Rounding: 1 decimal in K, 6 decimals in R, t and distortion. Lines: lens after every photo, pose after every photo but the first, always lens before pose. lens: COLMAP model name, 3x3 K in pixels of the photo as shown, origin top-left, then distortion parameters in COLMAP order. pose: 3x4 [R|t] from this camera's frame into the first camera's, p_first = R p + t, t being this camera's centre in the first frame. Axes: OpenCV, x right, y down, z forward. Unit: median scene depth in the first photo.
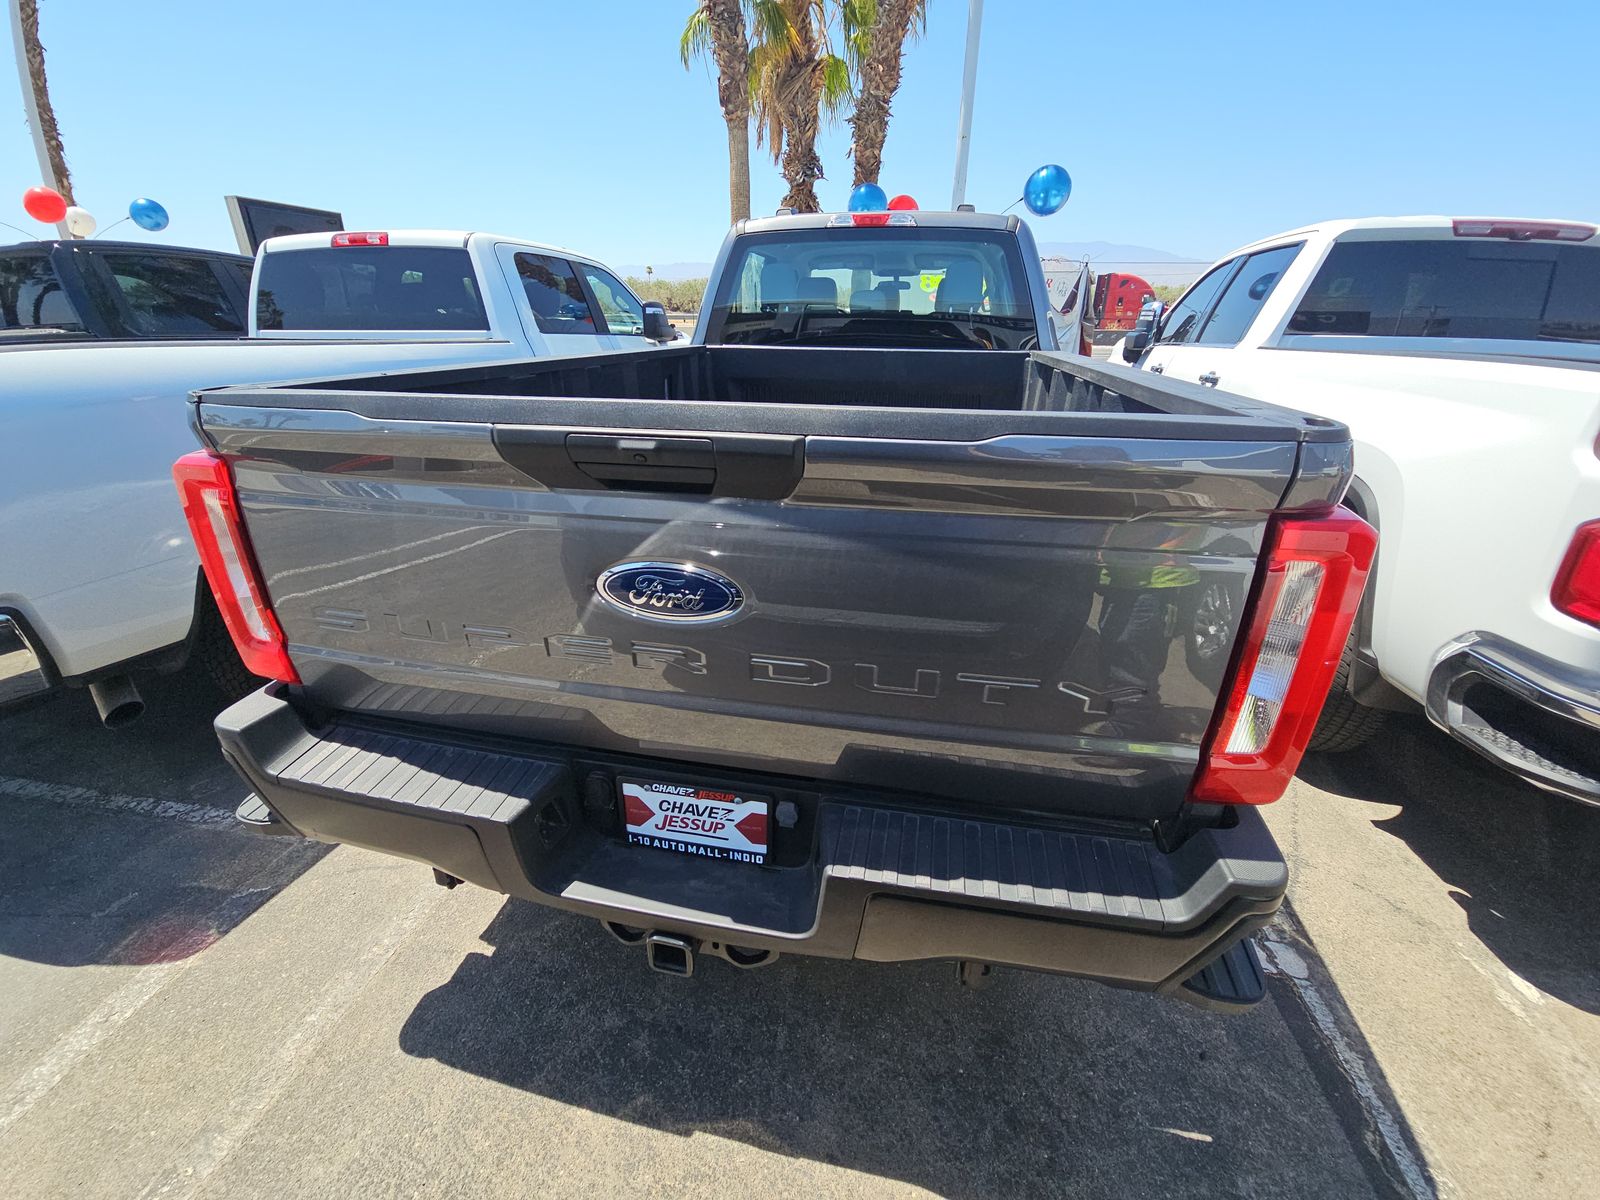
lens RADIAL K [[660.4, 0, 800.0], [0, 660.4, 600.0], [0, 0, 1]] dist [0.000827, -0.008021]
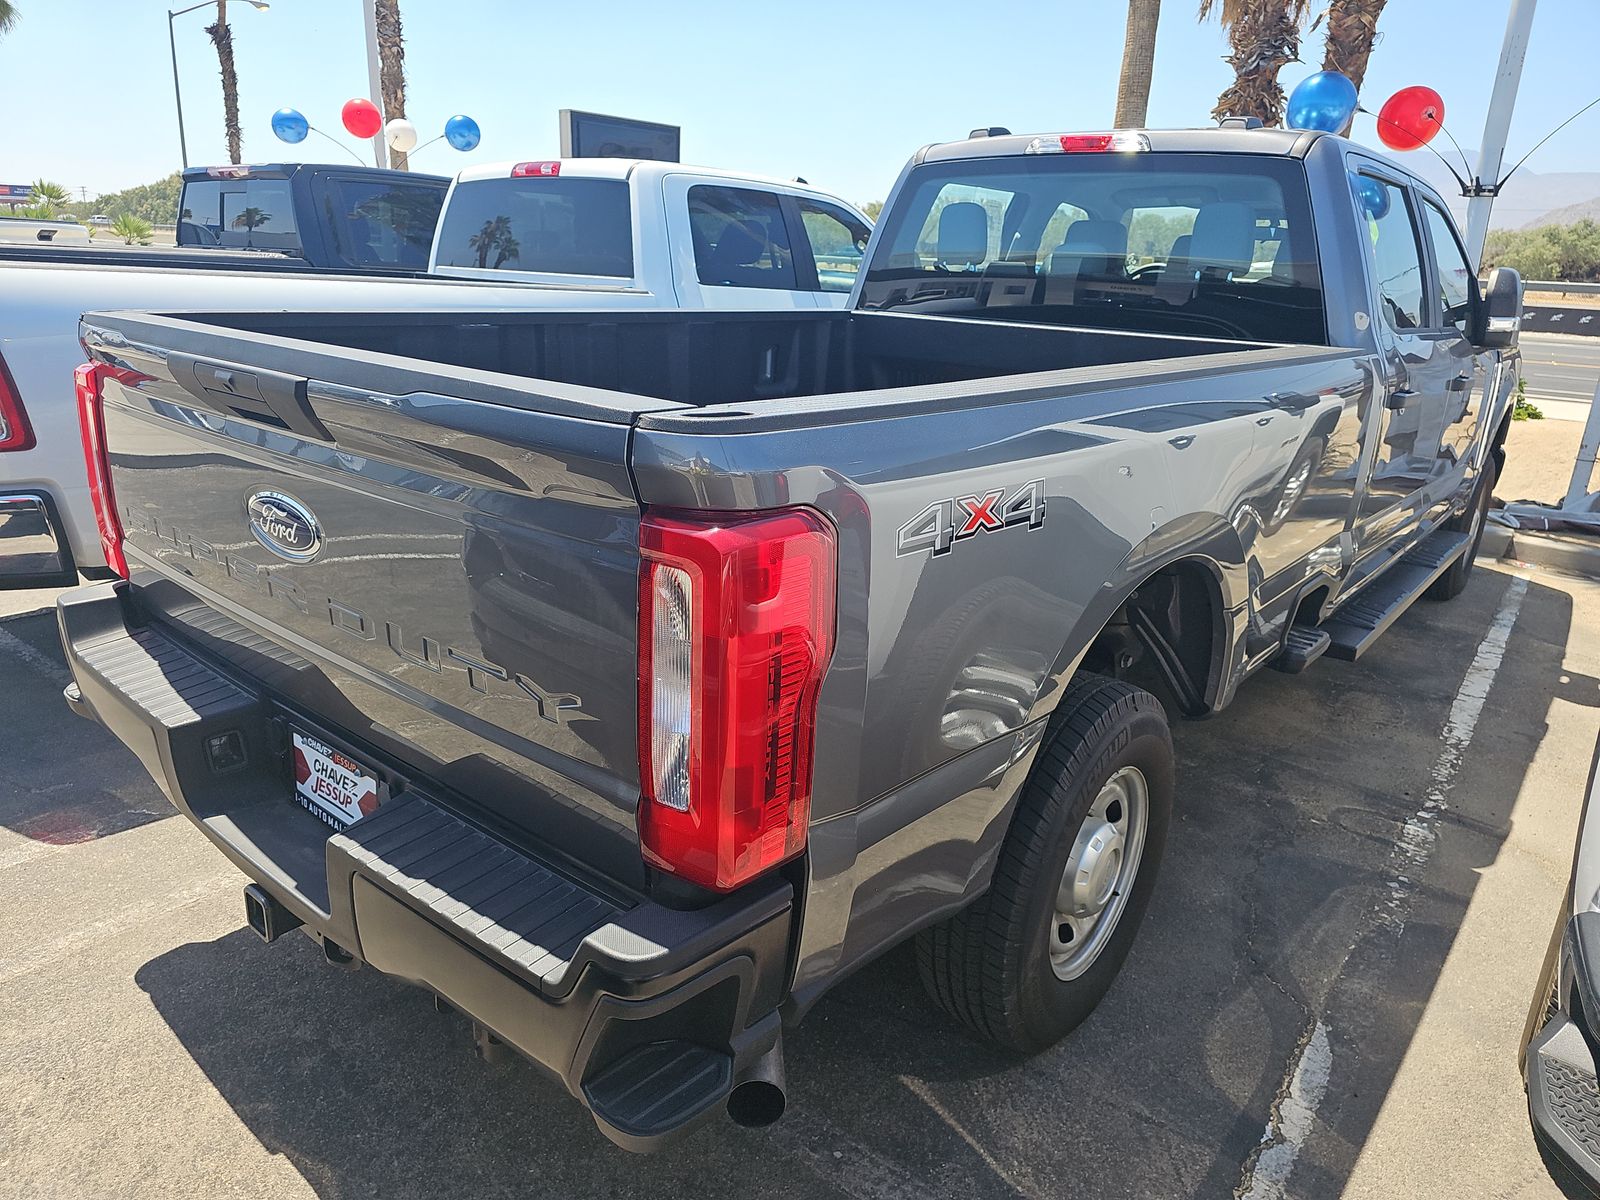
lens RADIAL K [[1092.4, 0, 775.9], [0, 1092.4, 595.7], [0, 0, 1]] dist [-0.001181, -0.002741]
pose [[0.872957, 0.171898, -0.456505, 0.415749], [-0.222774, 0.973047, -0.059599, 0.009620], [0.433956, 0.153725, 0.887723, -0.053236]]
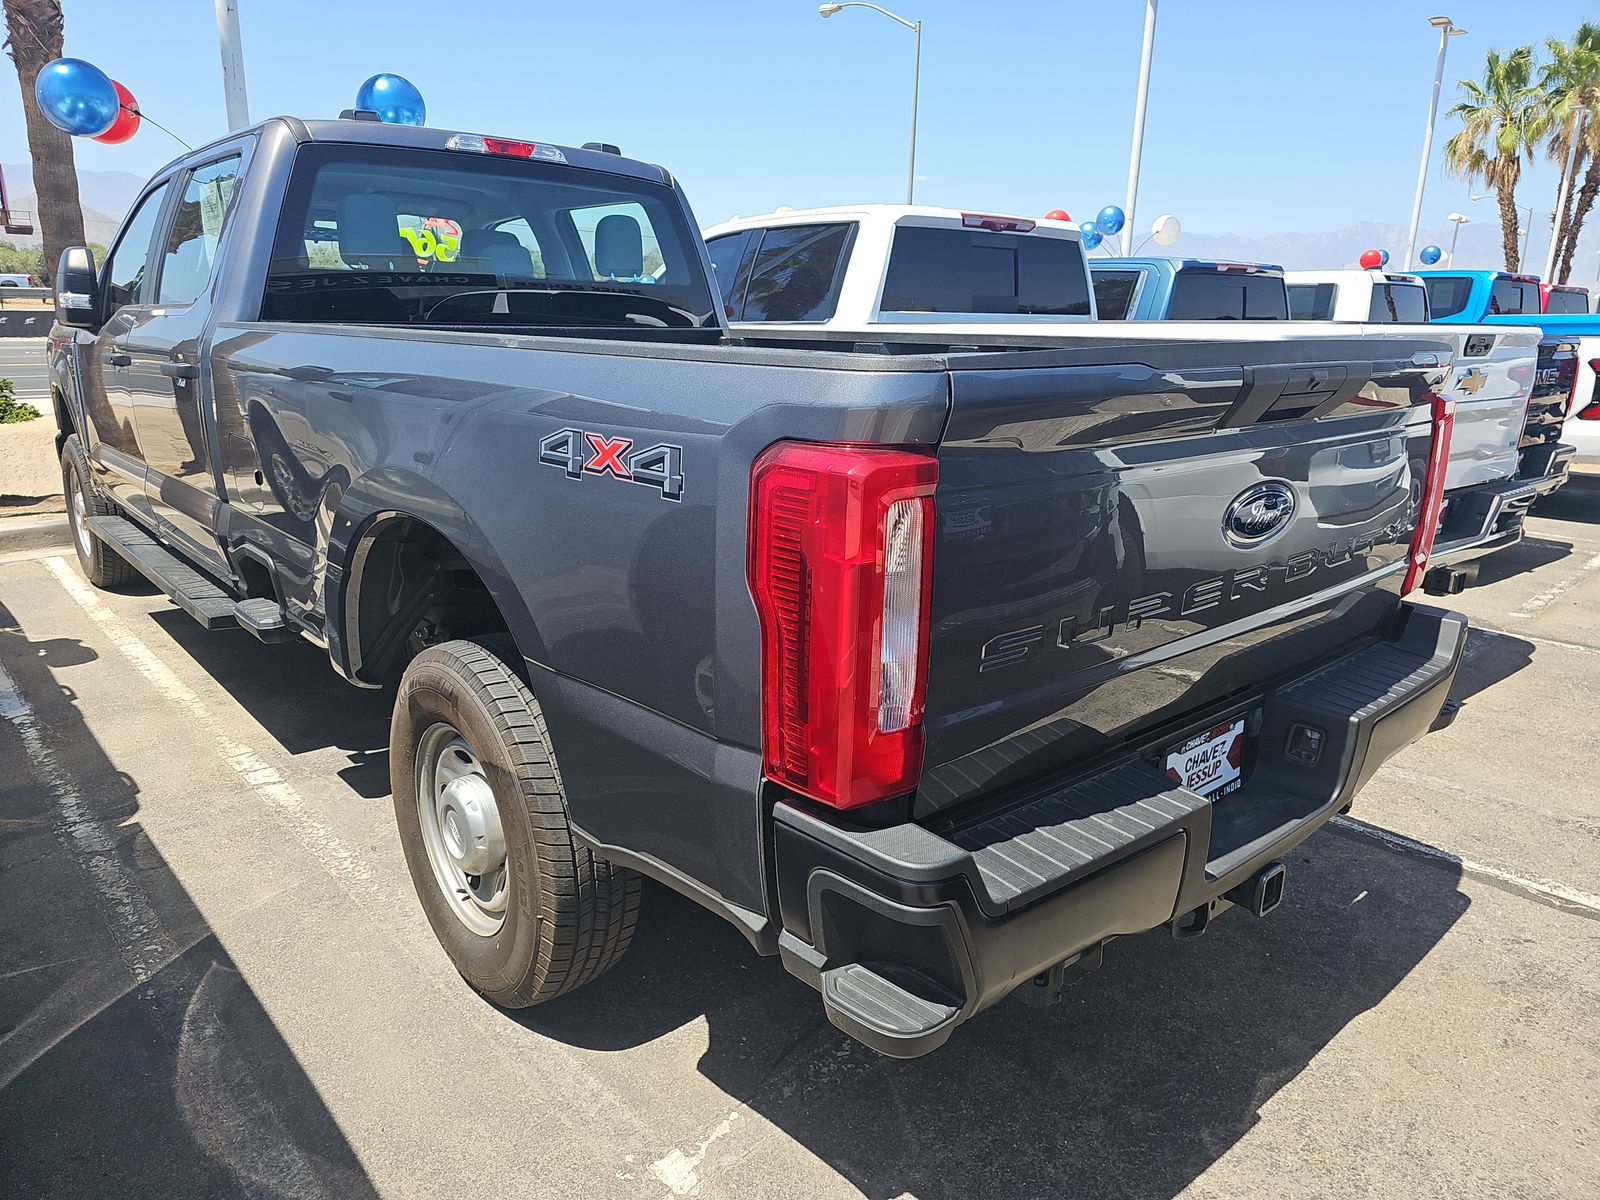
lens RADIAL K [[1092.4, 0, 775.9], [0, 1092.4, 595.7], [0, 0, 1]] dist [-0.001181, -0.002741]
pose [[0.608149, -0.198187, 0.768685, -0.708438], [0.300340, 0.953796, 0.008298, -0.050511], [-0.734813, 0.225821, 0.639574, 0.148082]]
